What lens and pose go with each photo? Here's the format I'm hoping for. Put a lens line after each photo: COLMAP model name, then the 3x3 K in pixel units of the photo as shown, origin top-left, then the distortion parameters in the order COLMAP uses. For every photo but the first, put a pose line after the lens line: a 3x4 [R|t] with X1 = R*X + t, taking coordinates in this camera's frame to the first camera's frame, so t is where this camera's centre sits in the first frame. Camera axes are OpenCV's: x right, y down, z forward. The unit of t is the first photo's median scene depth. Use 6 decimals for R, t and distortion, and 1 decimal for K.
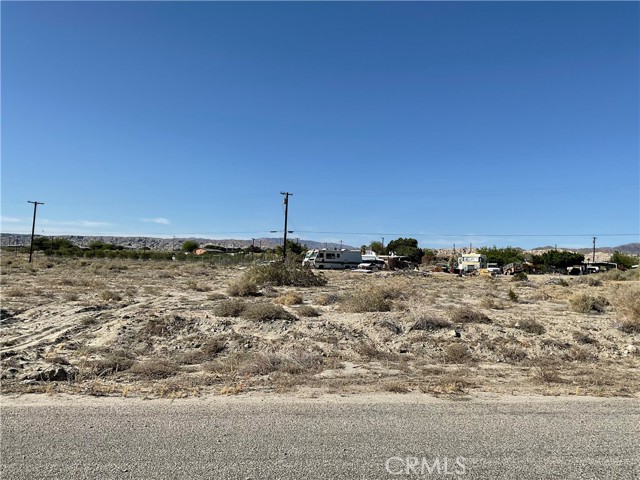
lens RADIAL K [[534.7, 0, 320.0], [0, 534.7, 240.0], [0, 0, 1]] dist [0.101093, -0.194777]
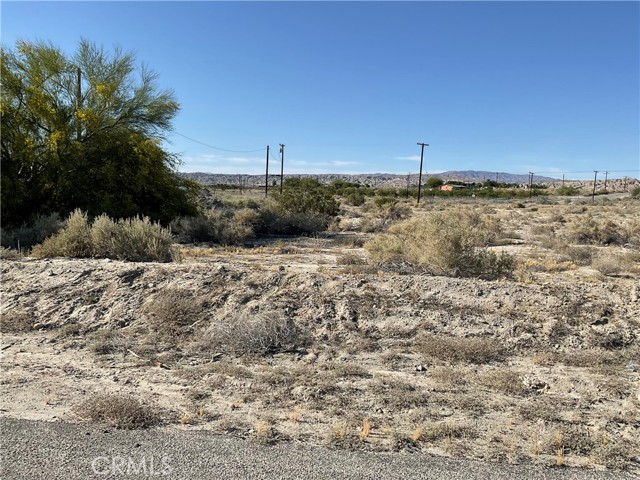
lens RADIAL K [[534.7, 0, 320.0], [0, 534.7, 240.0], [0, 0, 1]] dist [0.101093, -0.194777]
pose [[0.948177, 0.014560, -0.317410, -0.329713], [0.024045, 0.992797, 0.117370, -0.011793], [0.316833, -0.118920, 0.940997, -0.022055]]
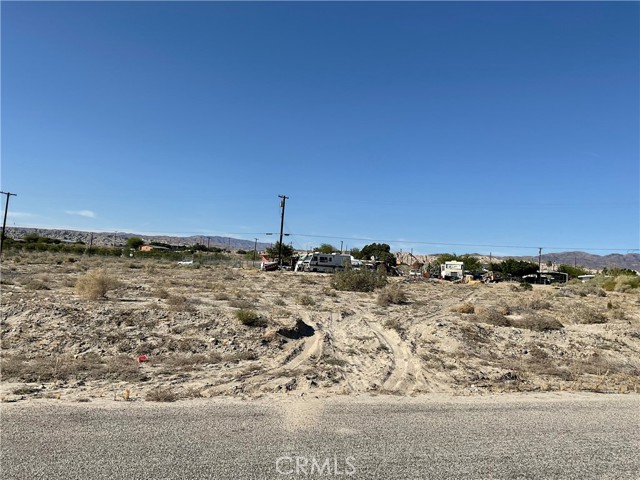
lens RADIAL K [[534.7, 0, 320.0], [0, 534.7, 240.0], [0, 0, 1]] dist [0.101093, -0.194777]
pose [[0.991843, 0.035003, 0.122565, -0.080904], [-0.034850, 0.999387, -0.003393, -0.002708], [-0.122608, -0.000906, 0.992455, -0.011151]]
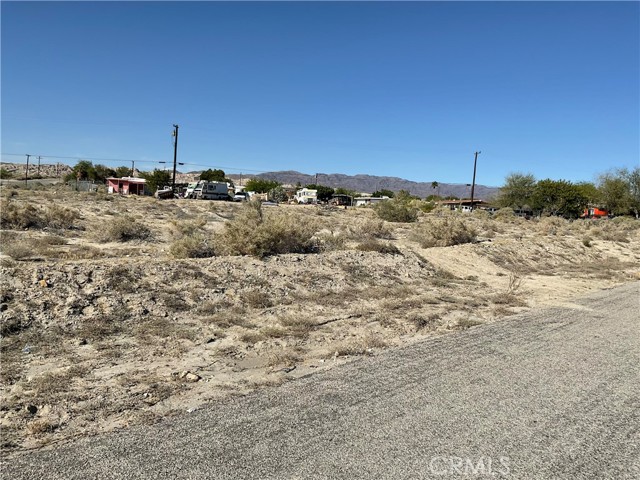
lens RADIAL K [[534.7, 0, 320.0], [0, 534.7, 240.0], [0, 0, 1]] dist [0.101093, -0.194777]
pose [[0.804303, -0.025320, 0.593680, -0.327081], [-0.061641, 0.990147, 0.125738, -0.011674], [-0.591014, -0.137727, 0.794817, -0.021875]]
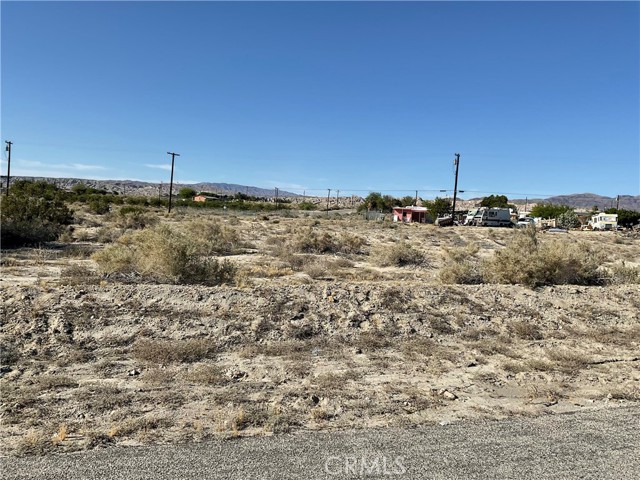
lens RADIAL K [[534.7, 0, 320.0], [0, 534.7, 240.0], [0, 0, 1]] dist [0.101093, -0.194777]
pose [[0.991854, 0.010594, 0.126942, -0.326871], [-0.023163, 0.994922, 0.097950, -0.012008], [-0.125260, -0.100092, 0.987062, -0.024621]]
